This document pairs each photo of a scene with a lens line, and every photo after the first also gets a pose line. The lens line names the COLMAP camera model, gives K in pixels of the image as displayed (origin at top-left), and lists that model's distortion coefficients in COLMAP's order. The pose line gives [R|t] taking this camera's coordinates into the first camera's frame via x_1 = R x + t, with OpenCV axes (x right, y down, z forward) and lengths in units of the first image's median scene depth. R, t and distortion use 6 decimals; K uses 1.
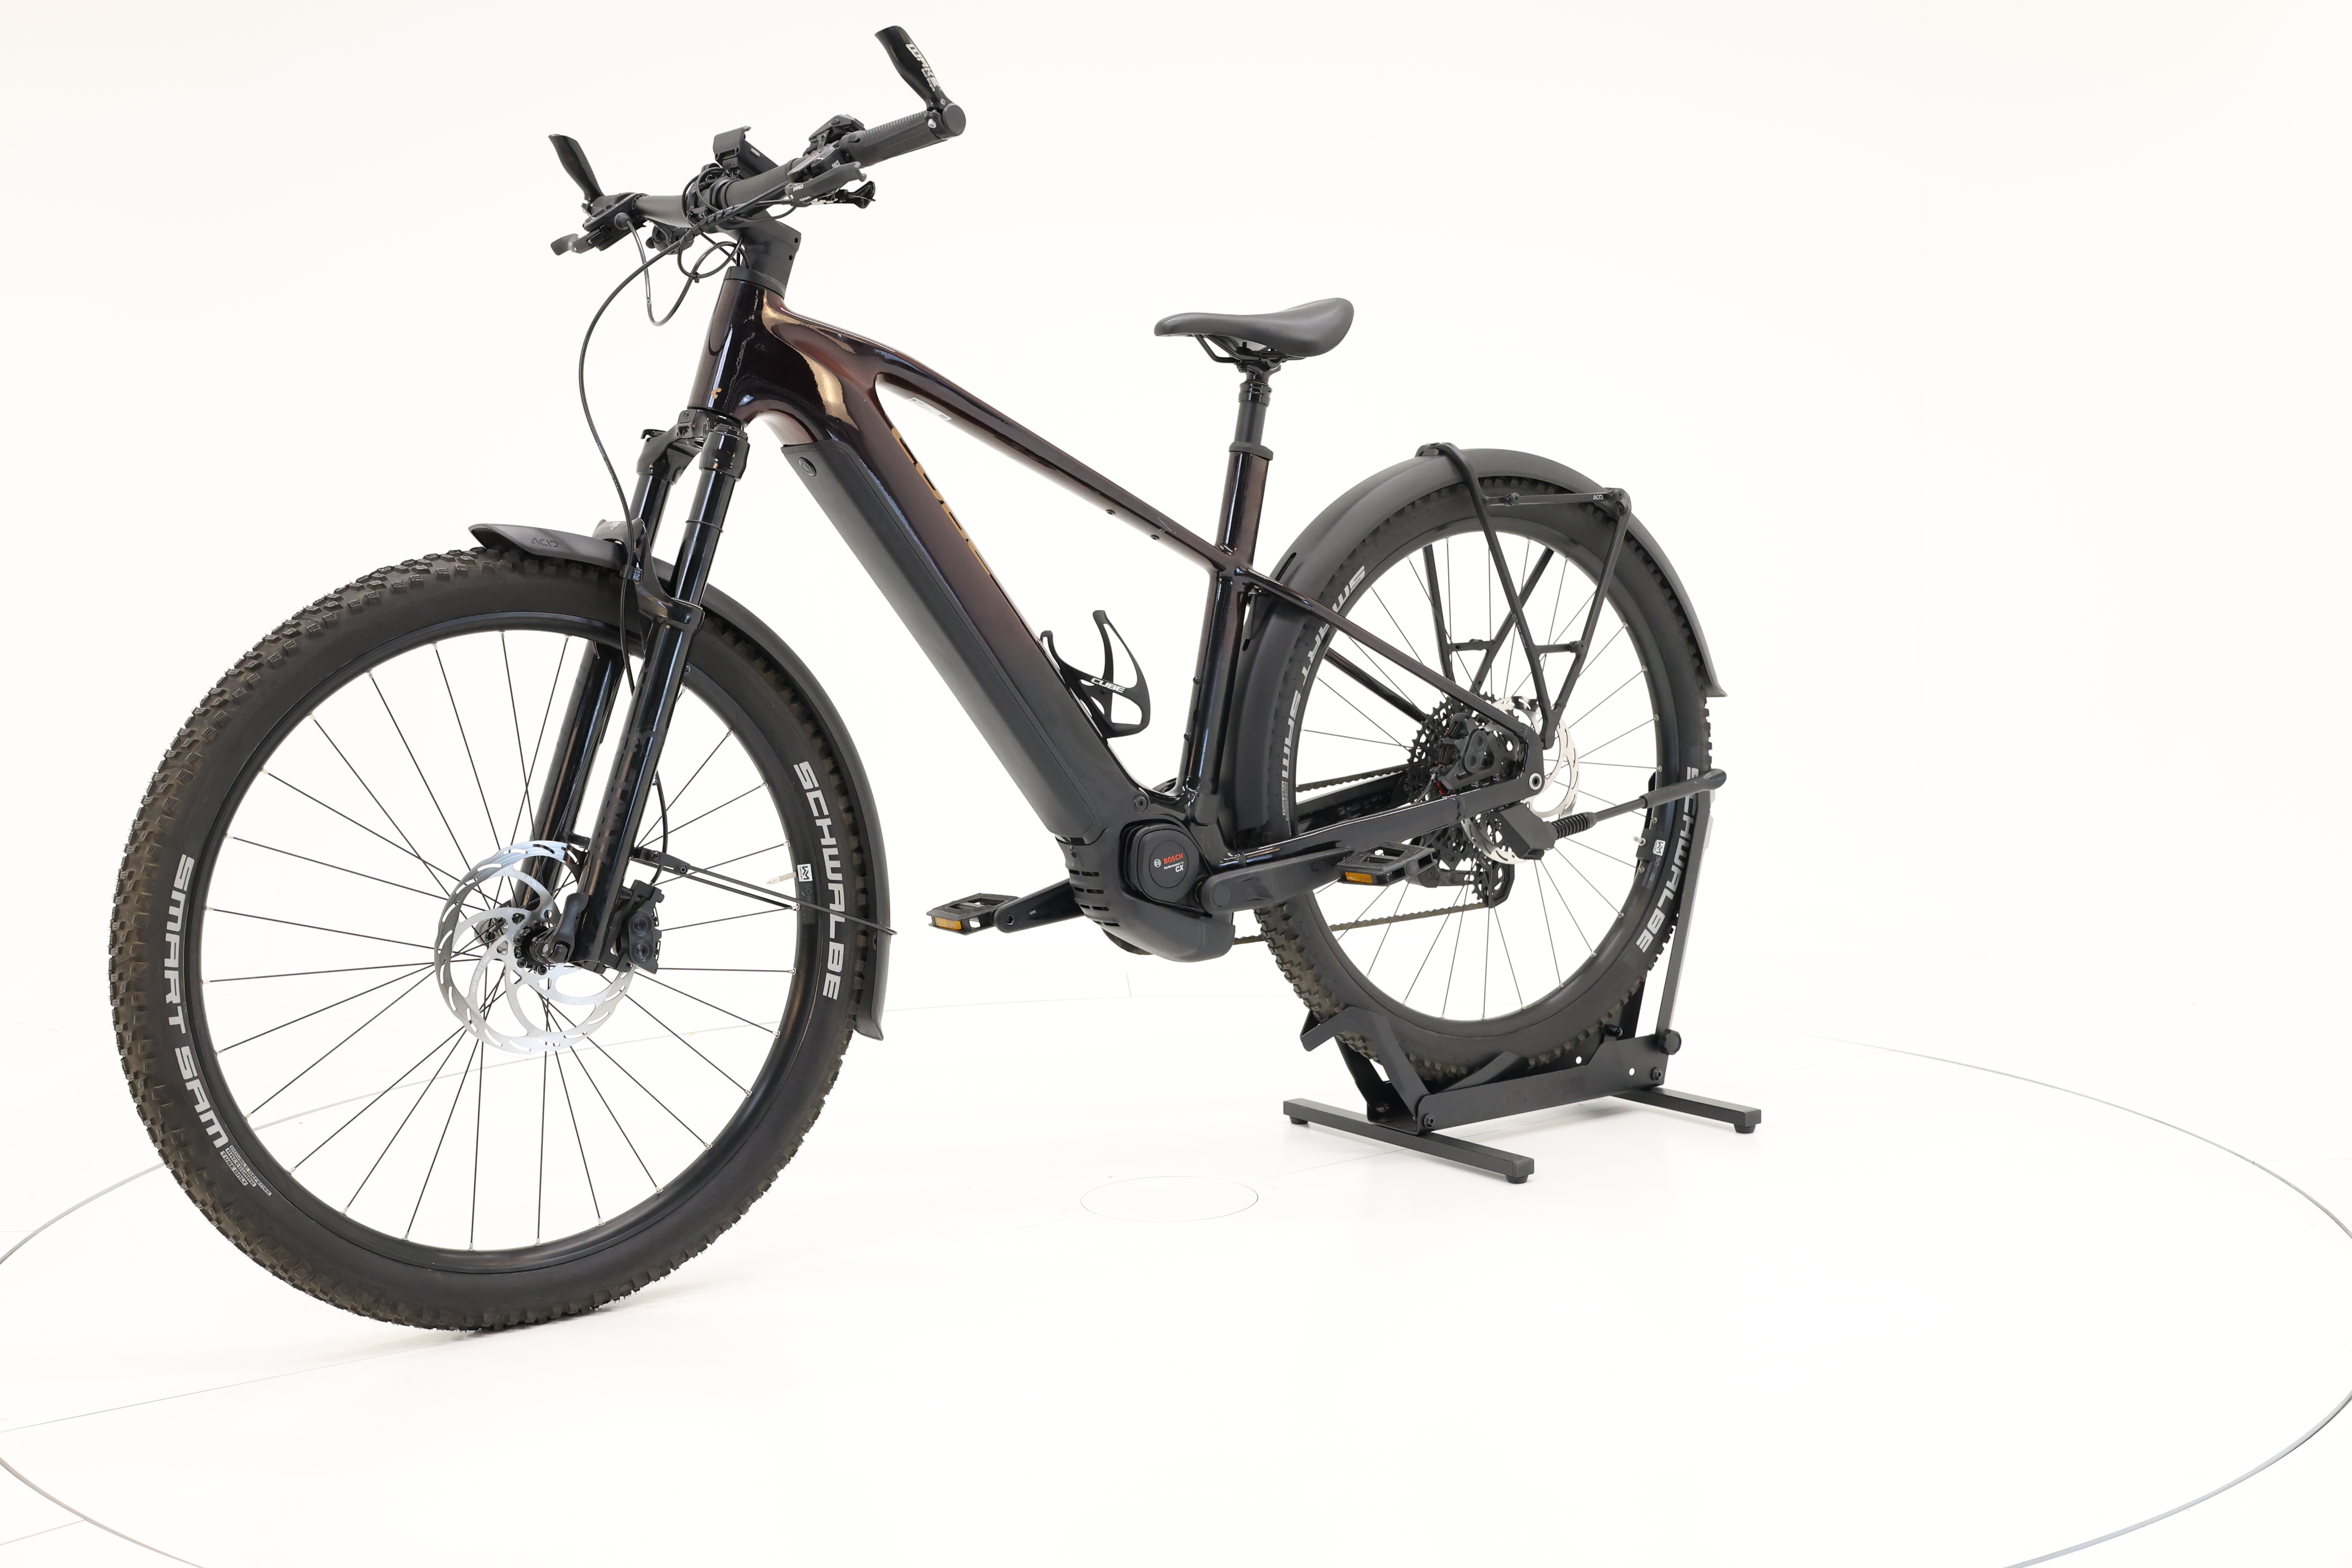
lens RADIAL K [[2653.5, 0, 1189.6], [0, 2653.5, 780.1], [0, 0, 1]] dist [-0.000870, 0.000000]
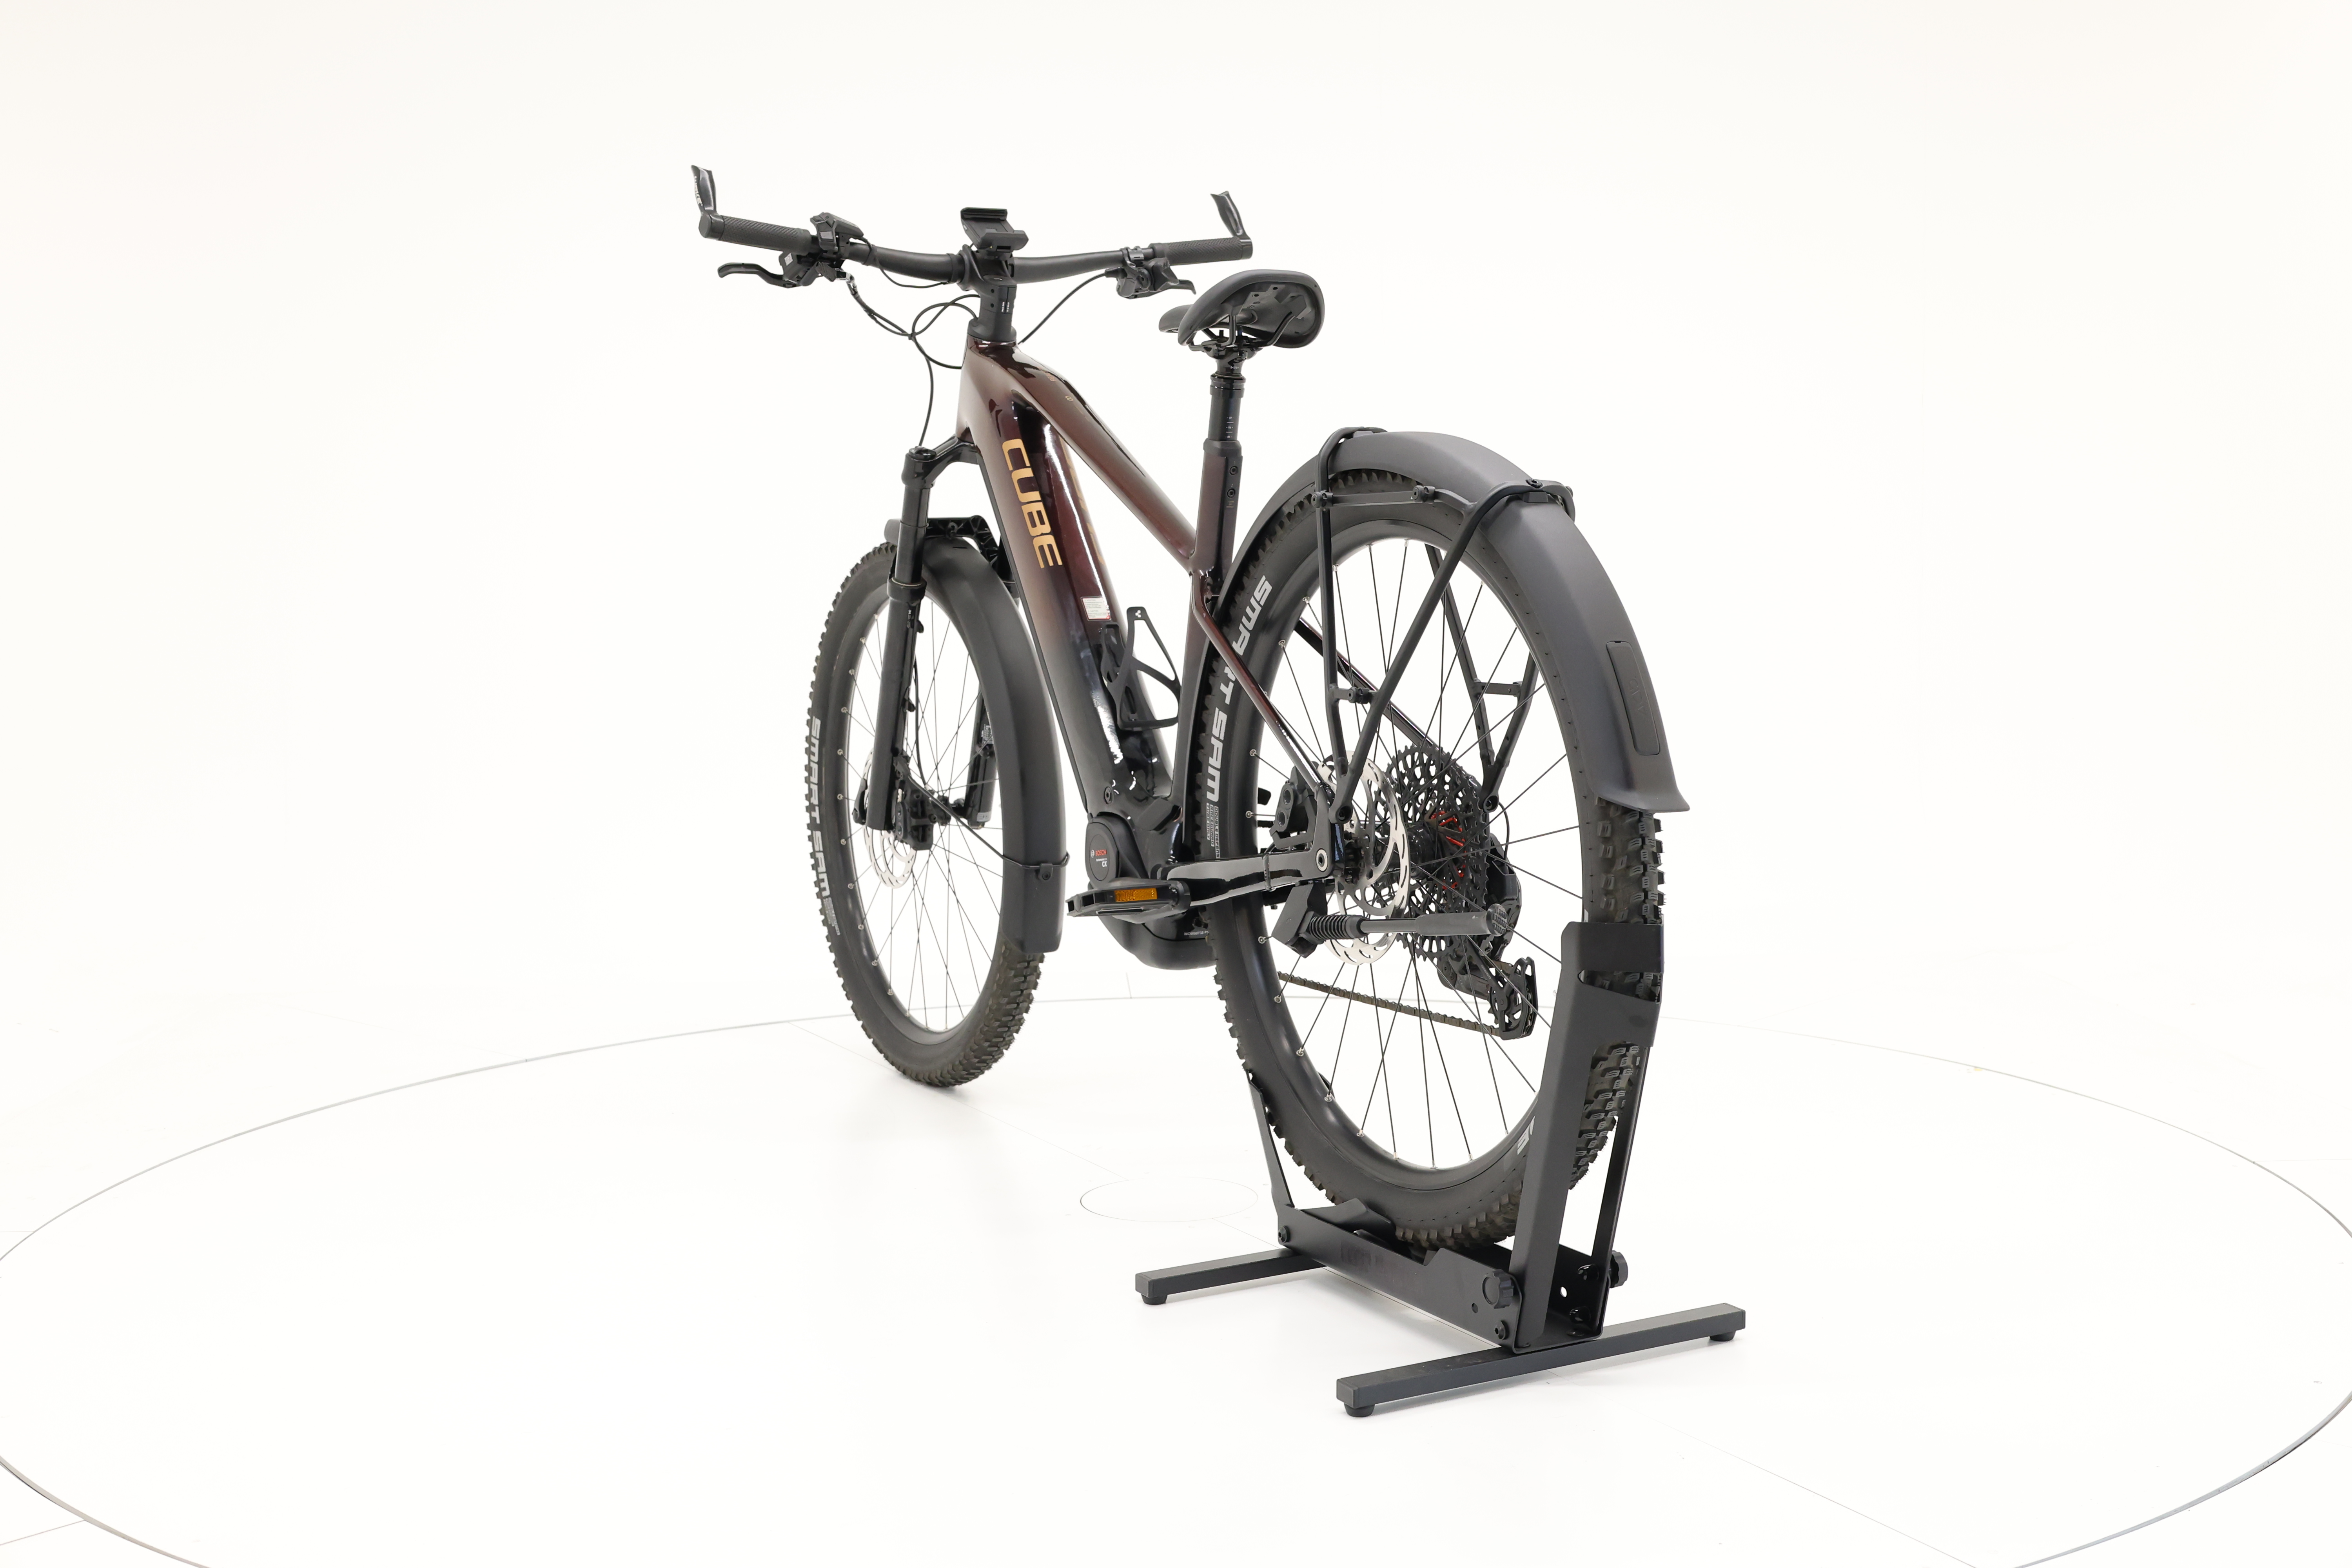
lens RADIAL K [[2653.5, 0, 1182.8], [0, 2653.5, 787.4], [0, 0, 1]] dist [-0.000870, 0.000000]
pose [[-0.132020, 0.122718, -0.983621, 1.059534], [-0.074539, 0.988269, 0.133302, -0.143260], [0.988441, 0.090916, -0.121324, 1.232084]]
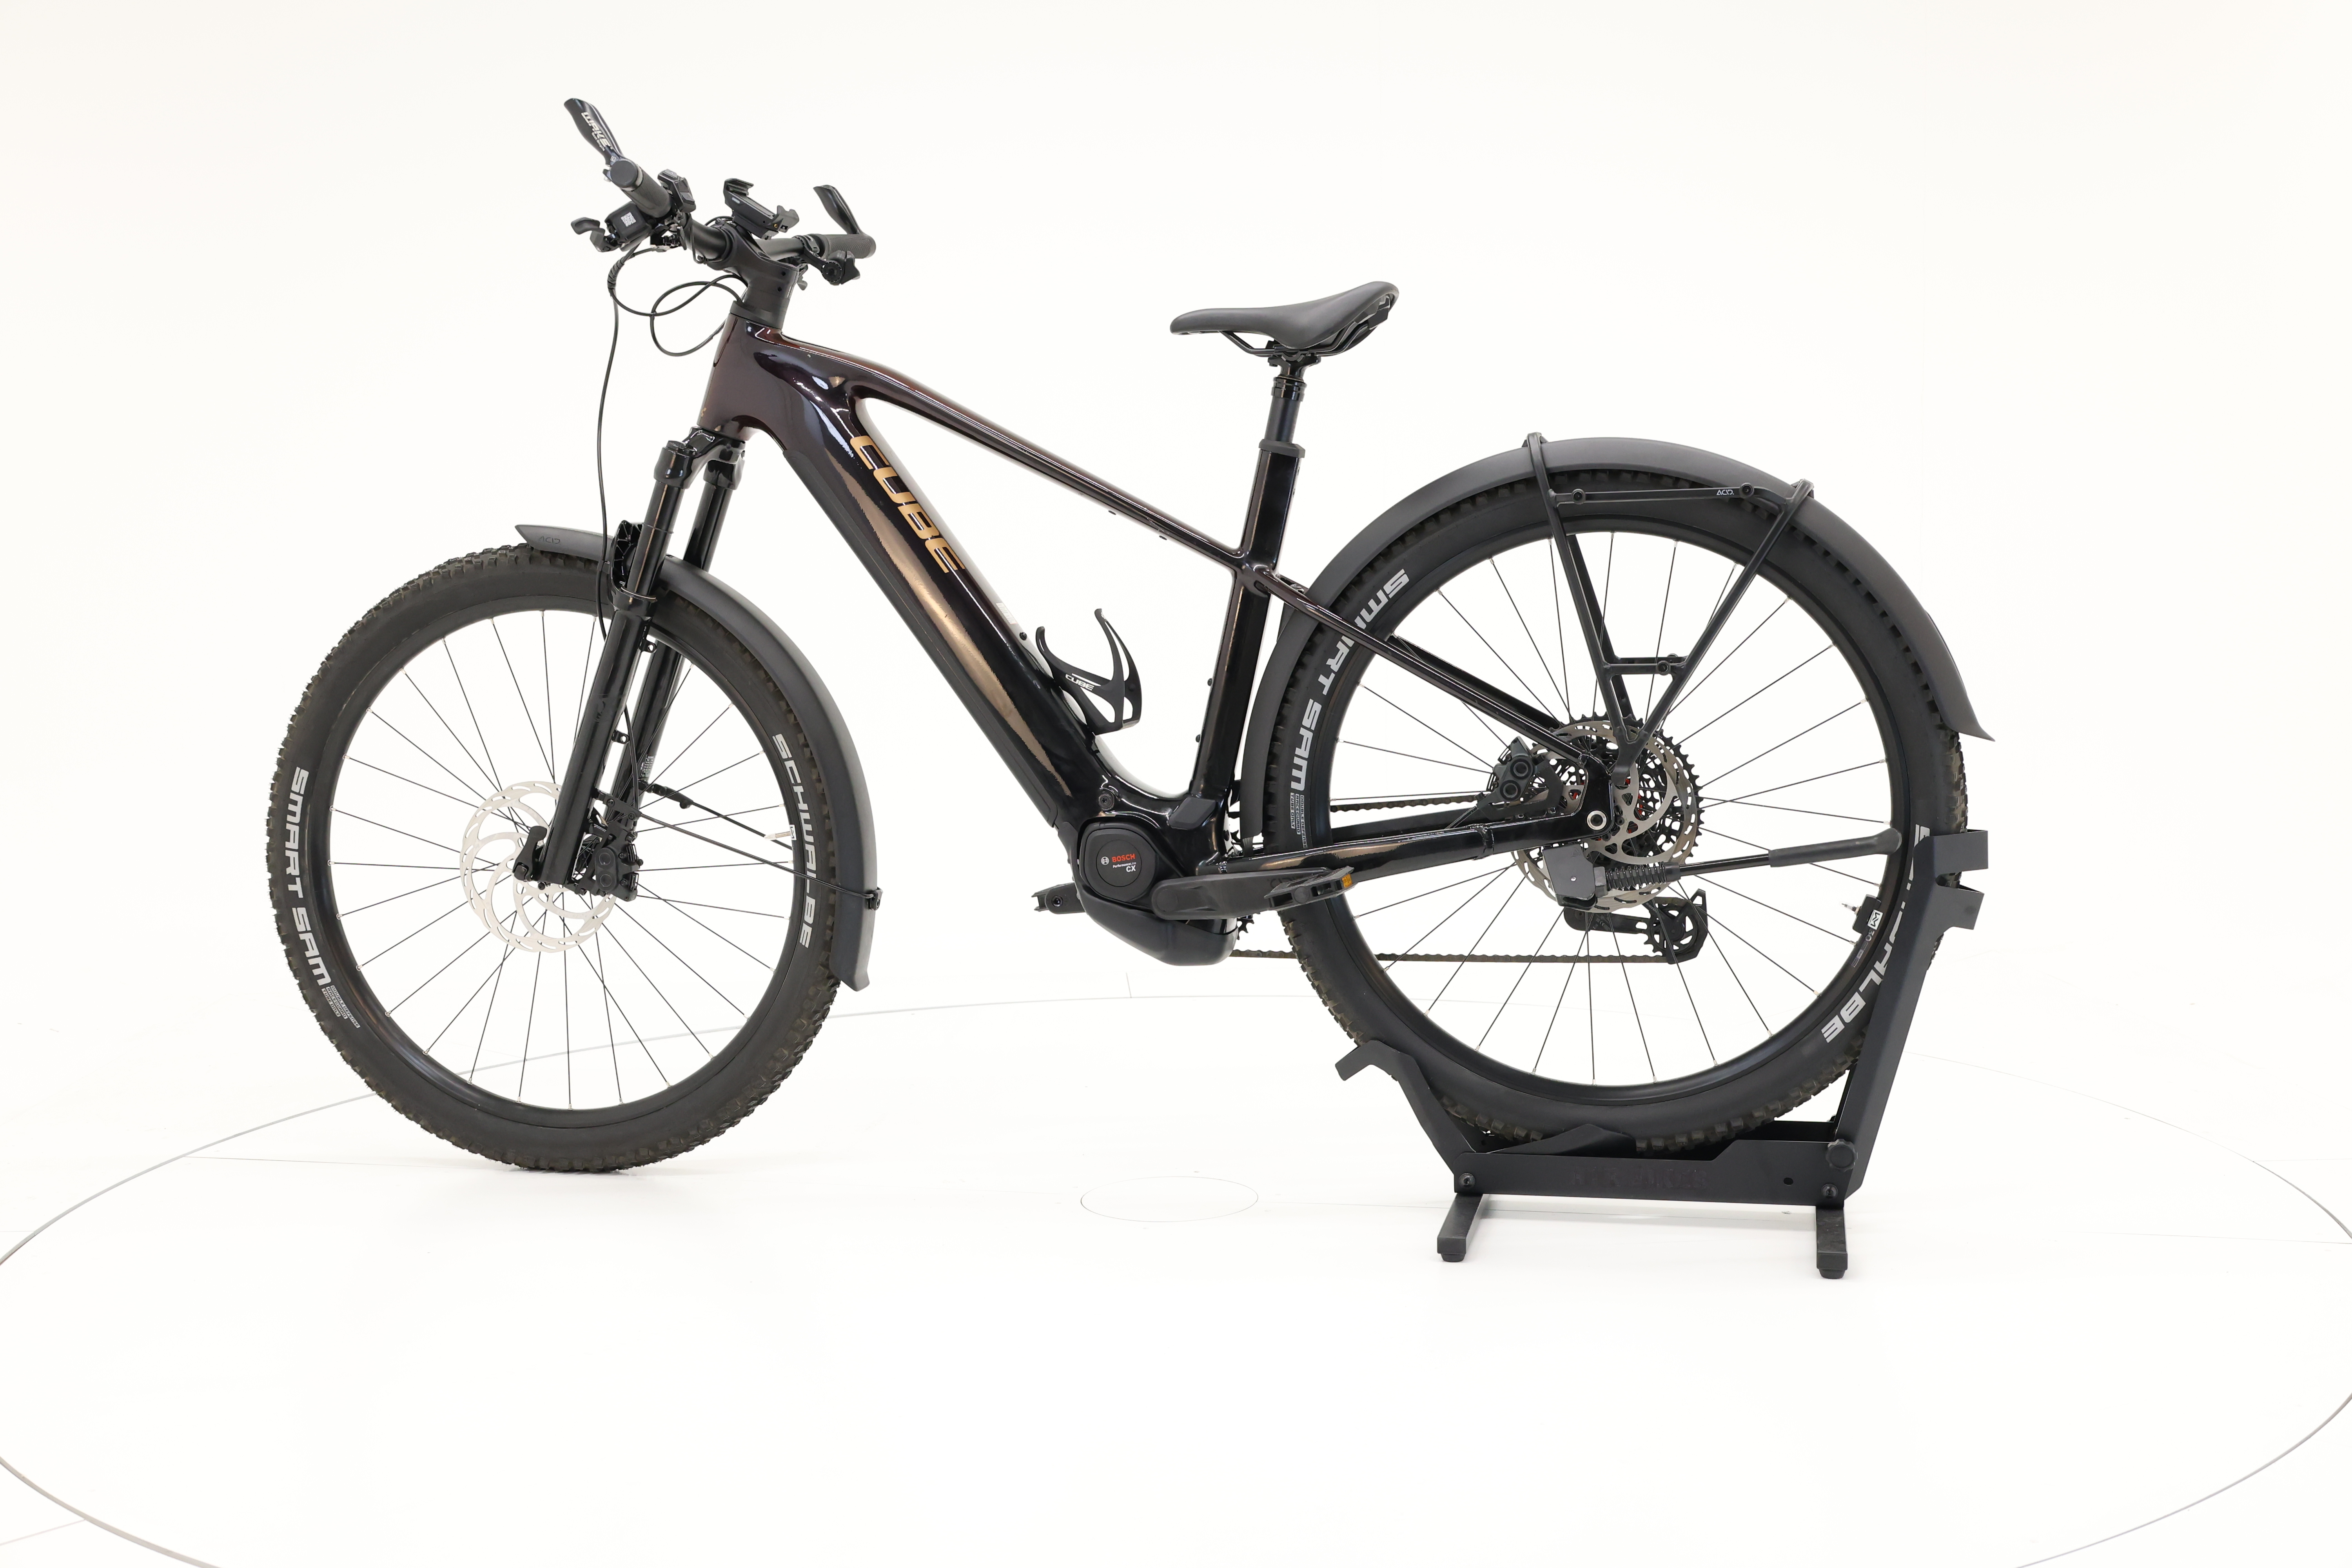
lens RADIAL K [[2653.5, 0, 1186.6], [0, 2653.5, 784.1], [0, 0, 1]] dist [-0.000870, 0.000000]
pose [[0.660017, 0.082631, -0.746693, 0.809710], [-0.067682, 0.996431, 0.050442, -0.054166], [0.748196, 0.017245, 0.663254, 0.374977]]
